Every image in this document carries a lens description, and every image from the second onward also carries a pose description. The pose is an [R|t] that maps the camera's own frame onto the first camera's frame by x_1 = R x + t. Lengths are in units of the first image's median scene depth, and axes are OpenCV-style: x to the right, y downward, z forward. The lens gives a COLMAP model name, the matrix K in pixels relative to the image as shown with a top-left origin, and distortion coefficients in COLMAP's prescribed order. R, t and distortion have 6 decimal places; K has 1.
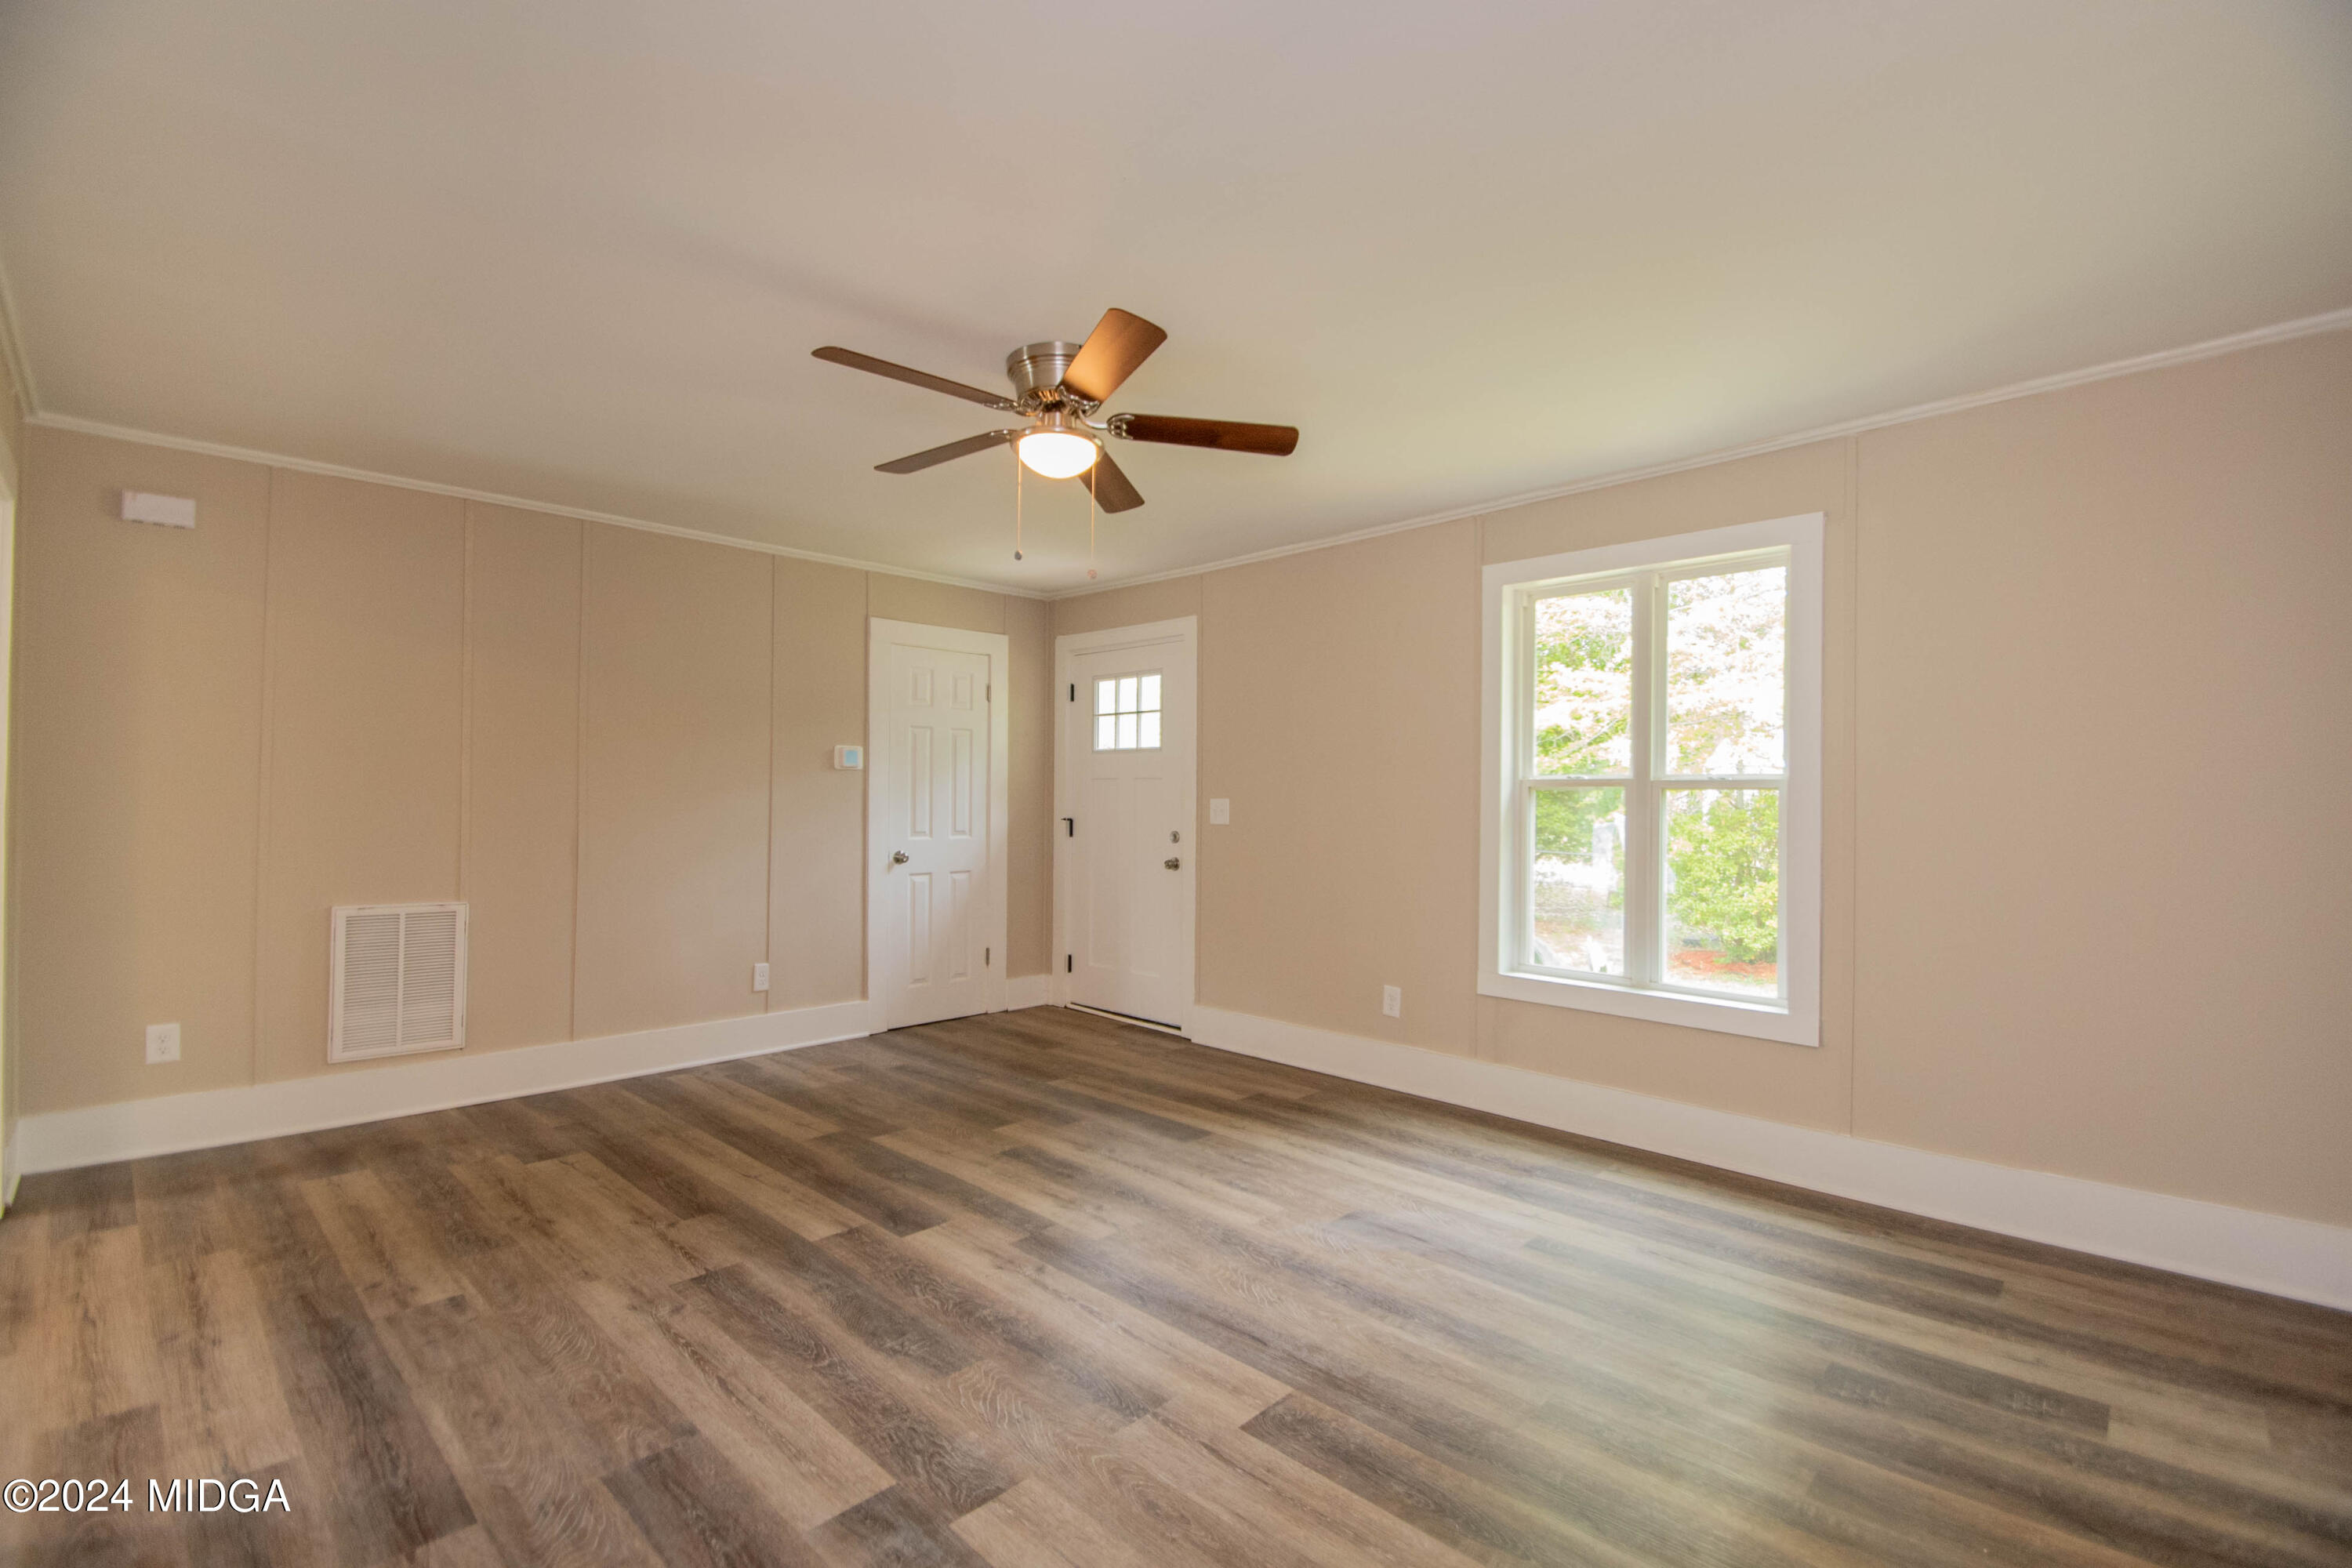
lens RADIAL K [[1030.5, 0, 1188.6], [0, 1030.5, 794.5], [0, 0, 1]] dist [0.020407, -0.019761]
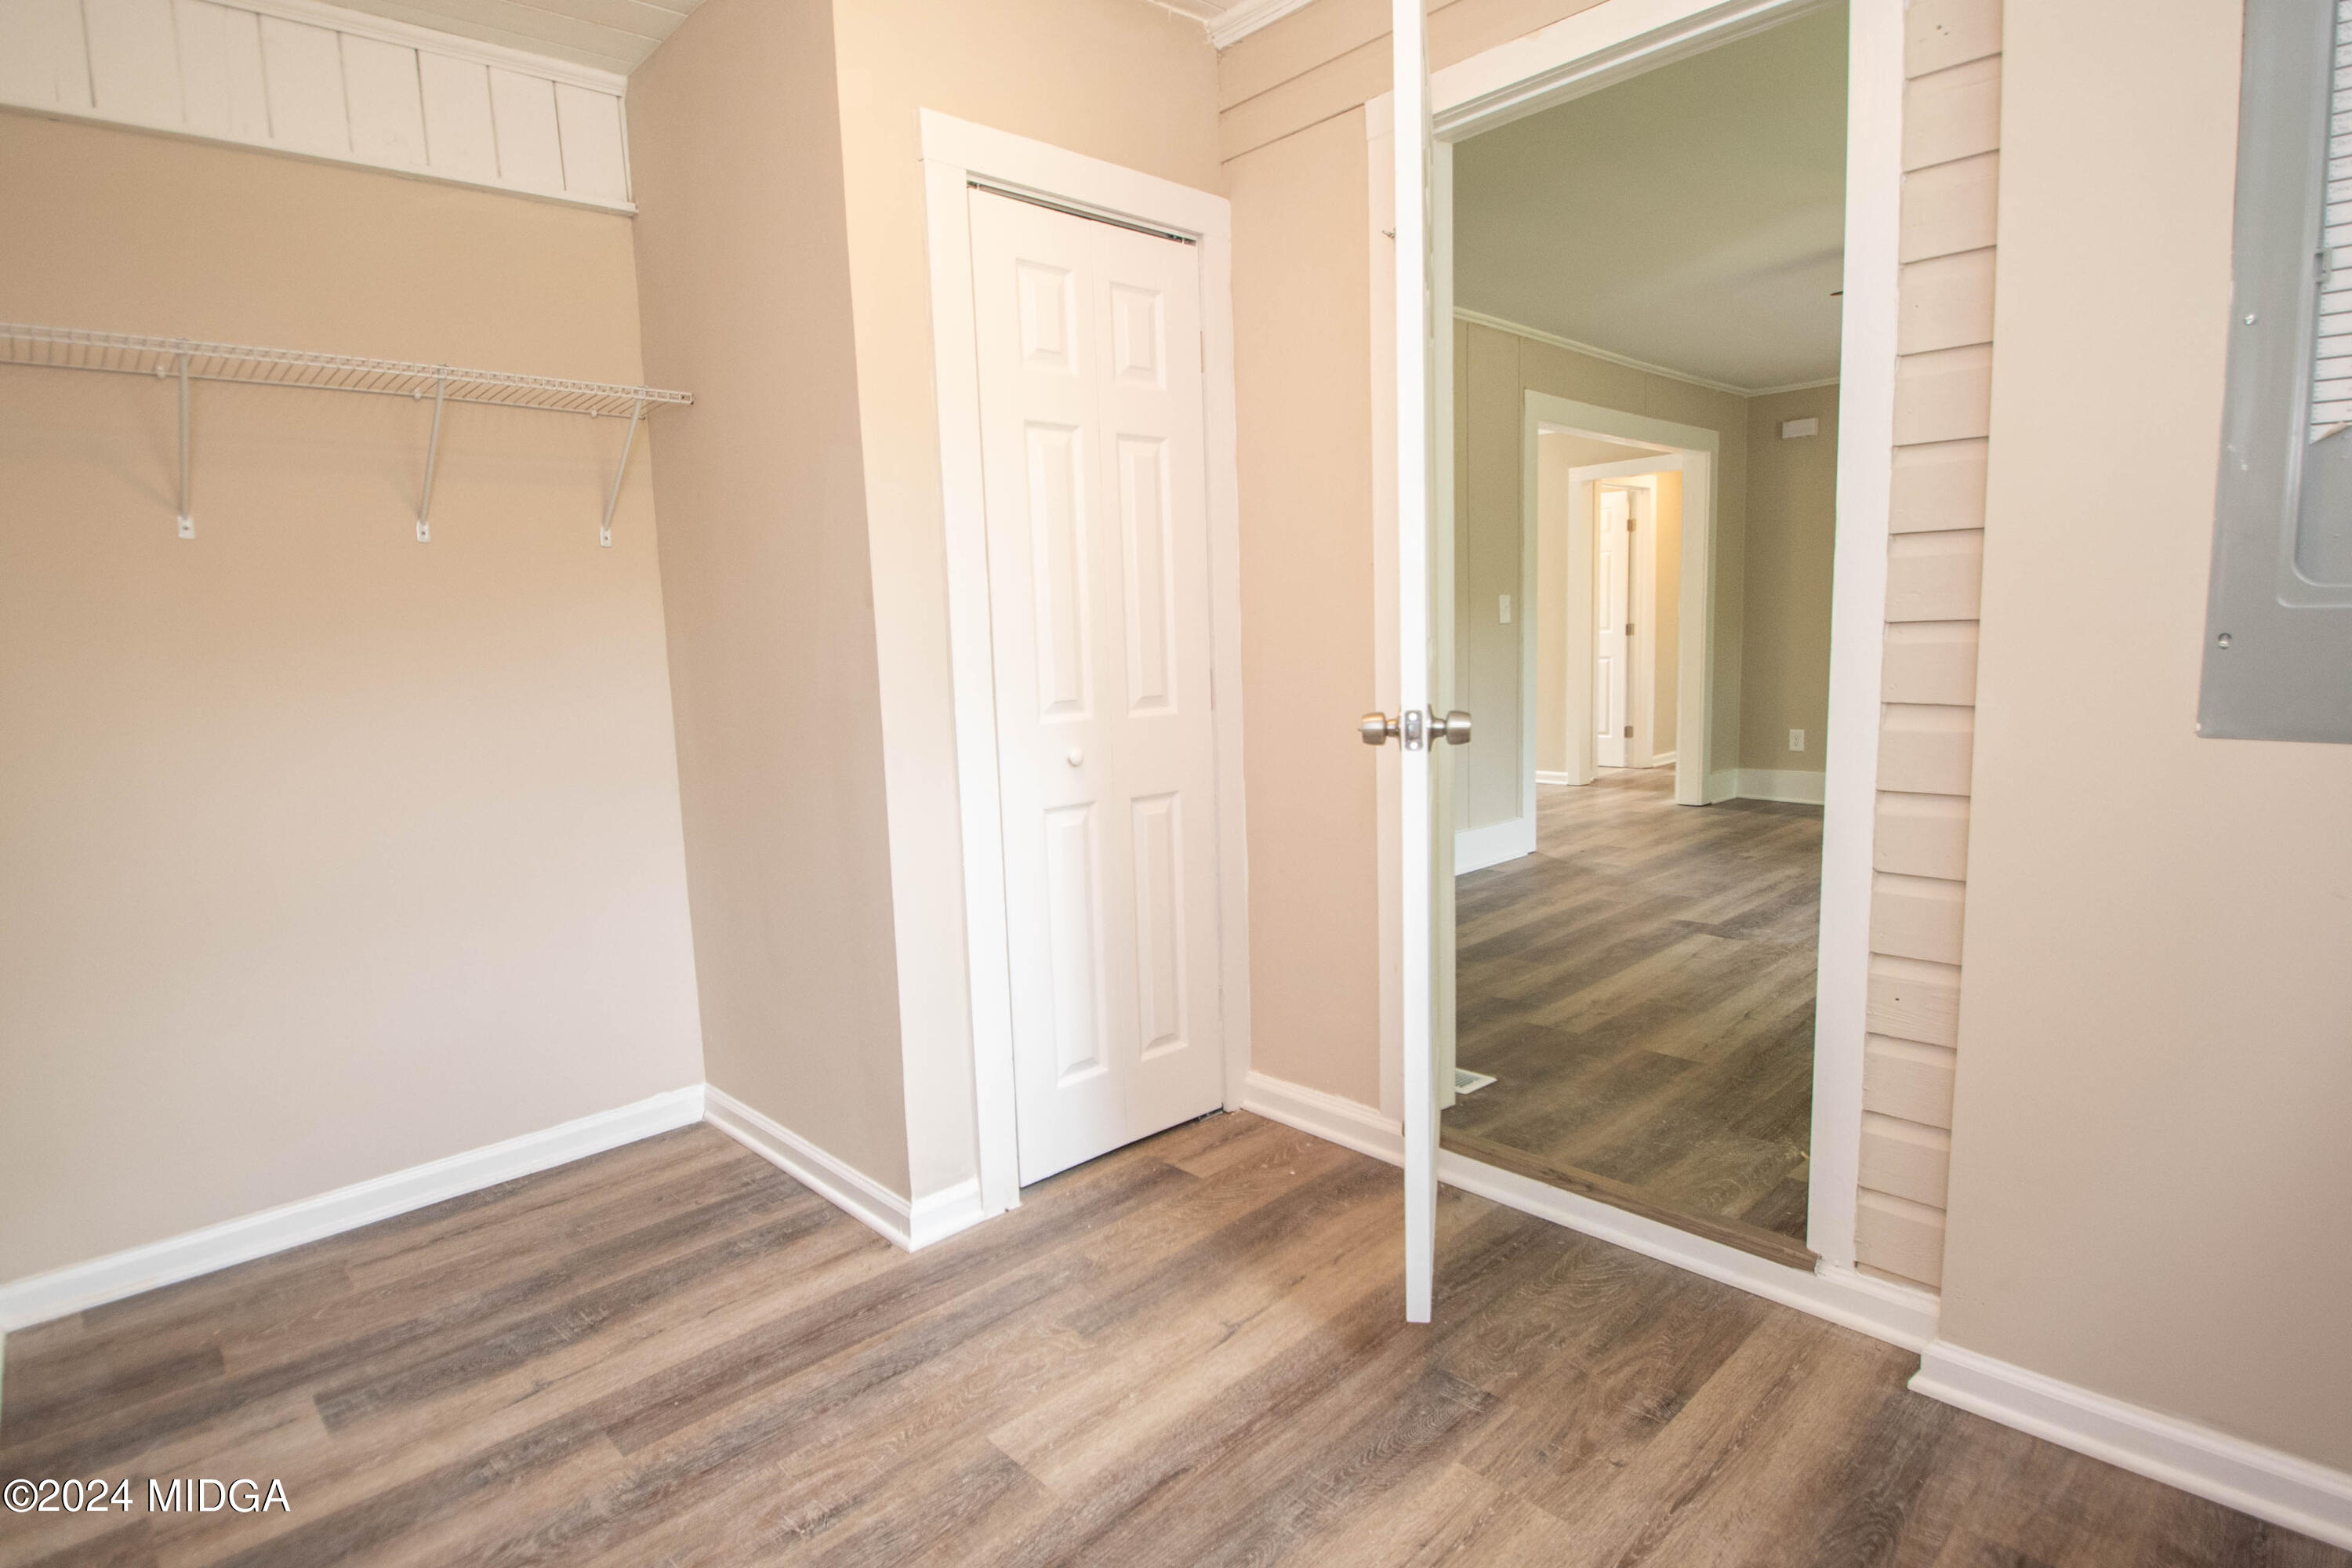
lens RADIAL K [[1212.8, 0, 1195.0], [0, 1212.8, 793.7], [0, 0, 1]] dist [0.018871, -0.033003]
pose [[-0.024260, 0.120641, -0.992400, 0.905760], [0.034486, 0.992202, 0.119774, 0.040240], [0.999111, -0.031318, -0.028231, 0.026610]]
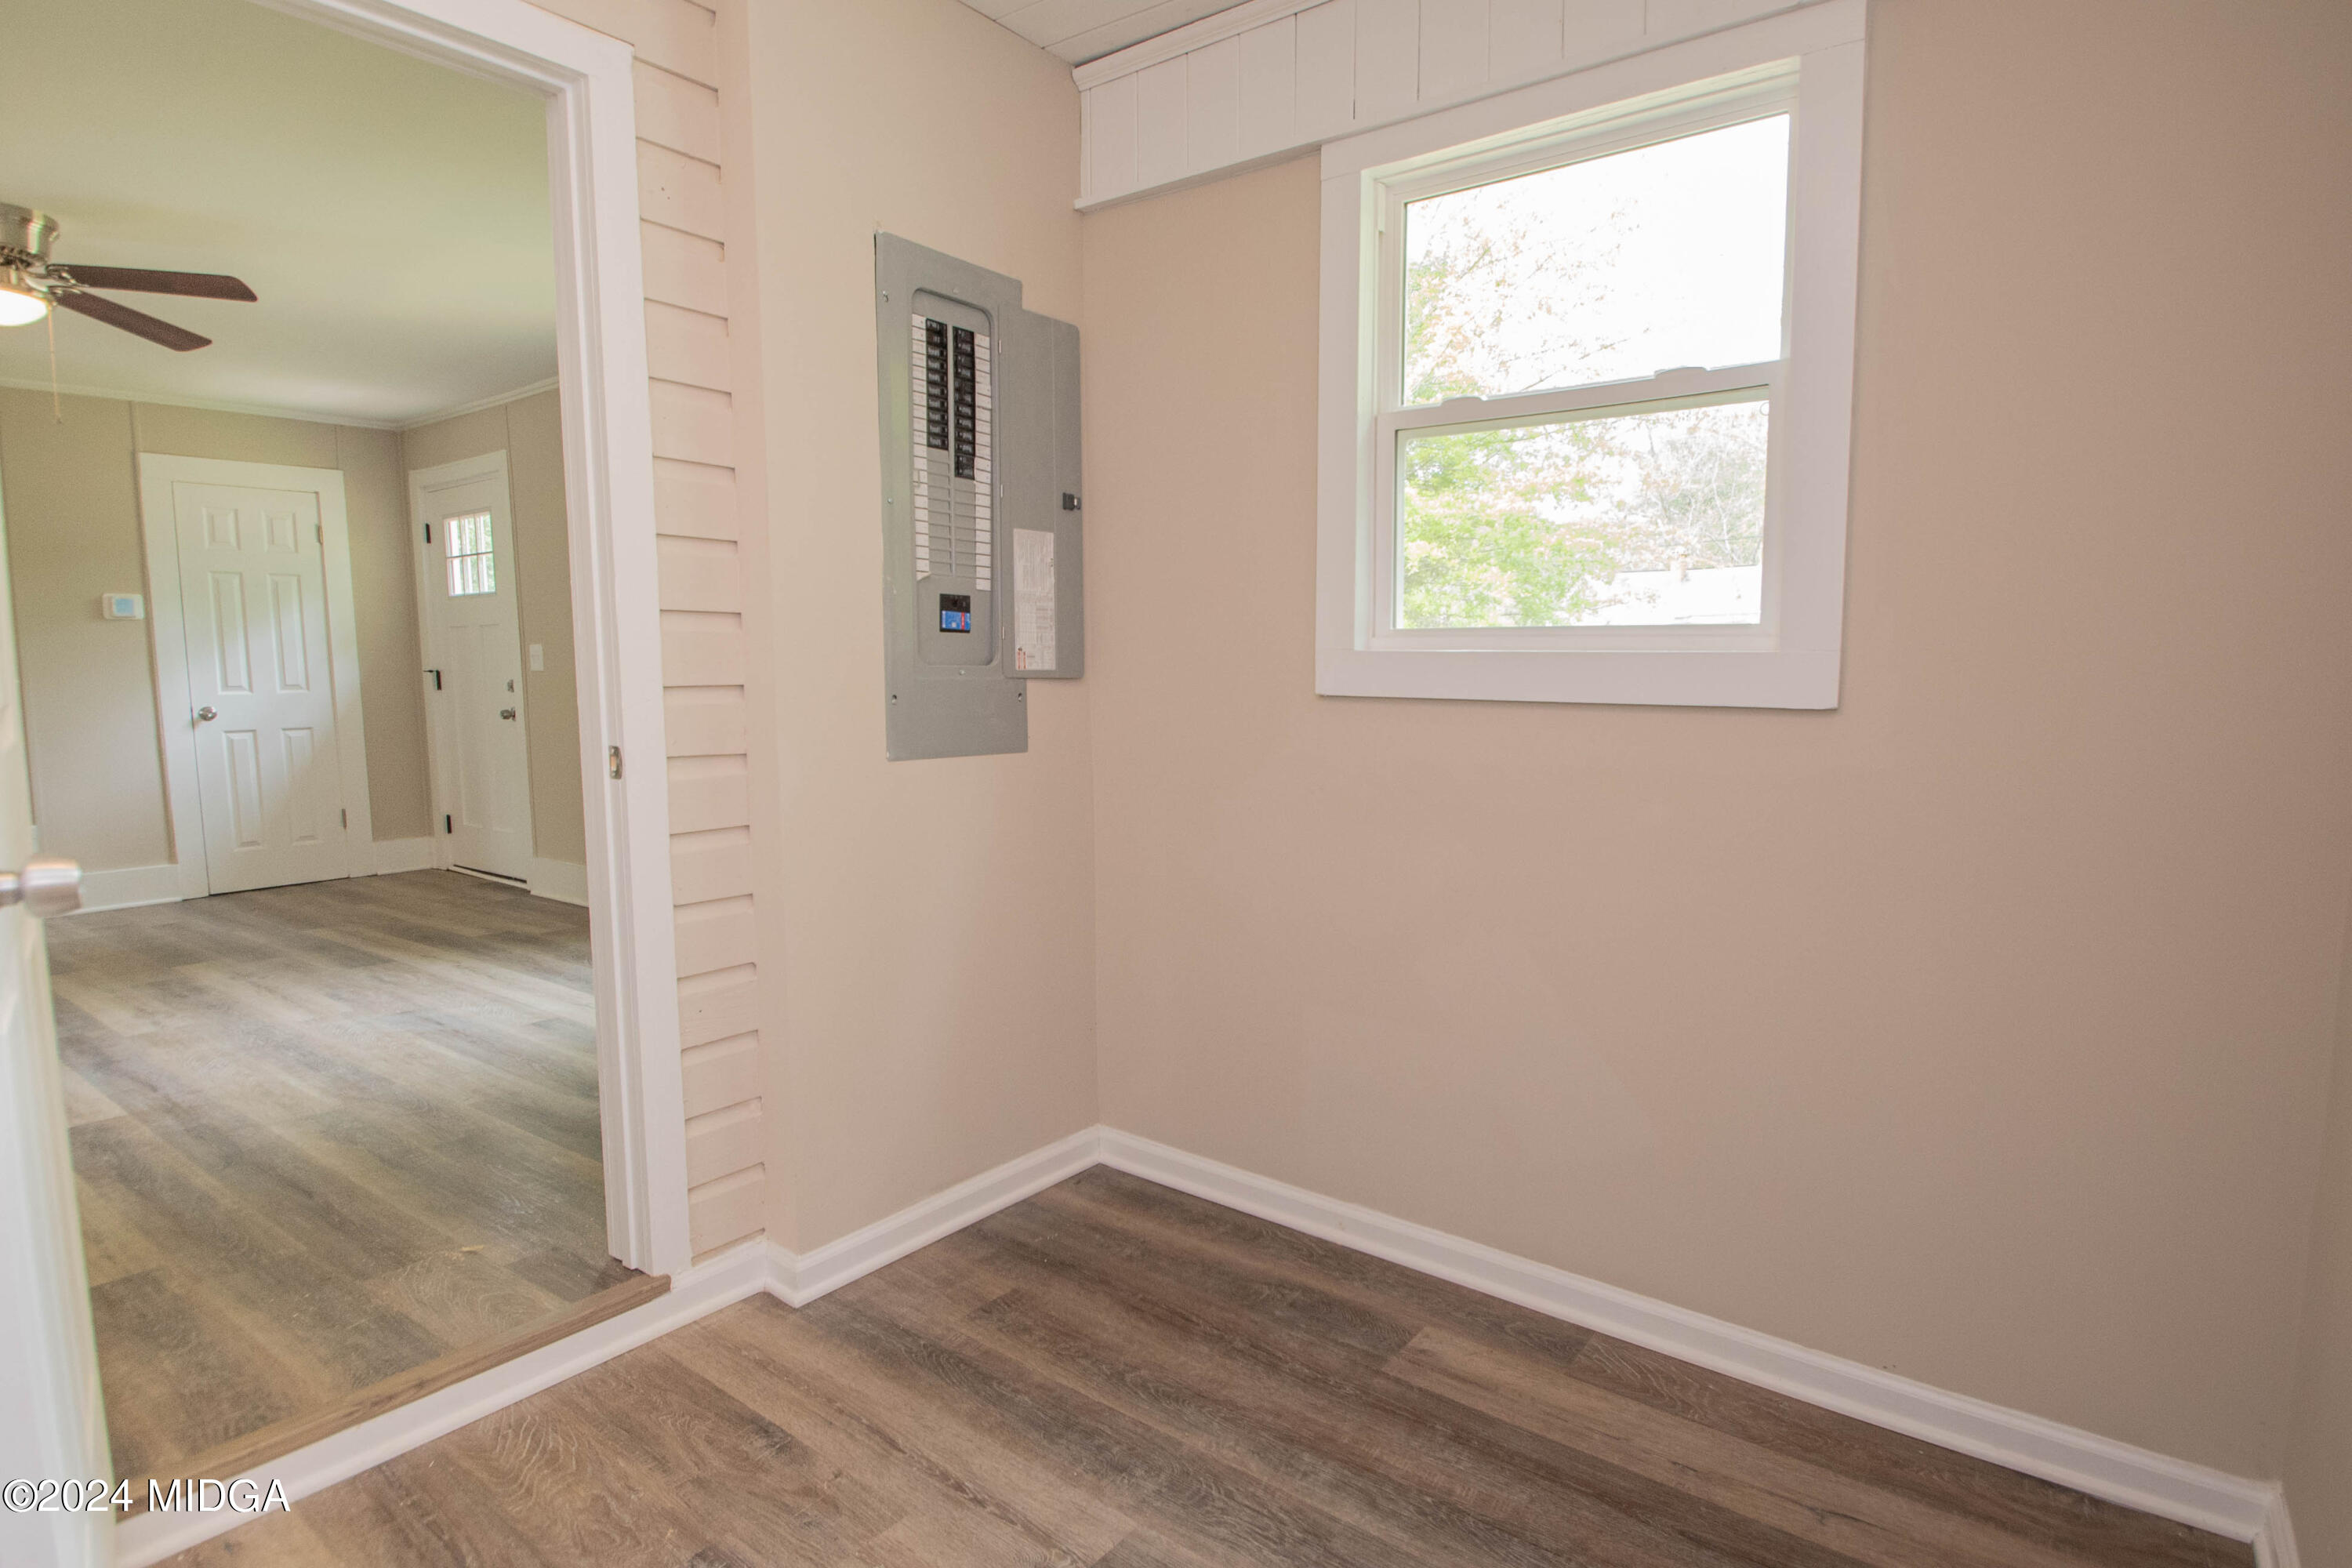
lens RADIAL K [[1212.8, 0, 1195.0], [0, 1212.8, 793.7], [0, 0, 1]] dist [0.018871, -0.033003]
pose [[0.991331, -0.028598, 0.128240, 0.601933], [0.014308, 0.993718, 0.110997, 0.031173], [-0.130609, -0.108200, 0.985512, -0.265353]]
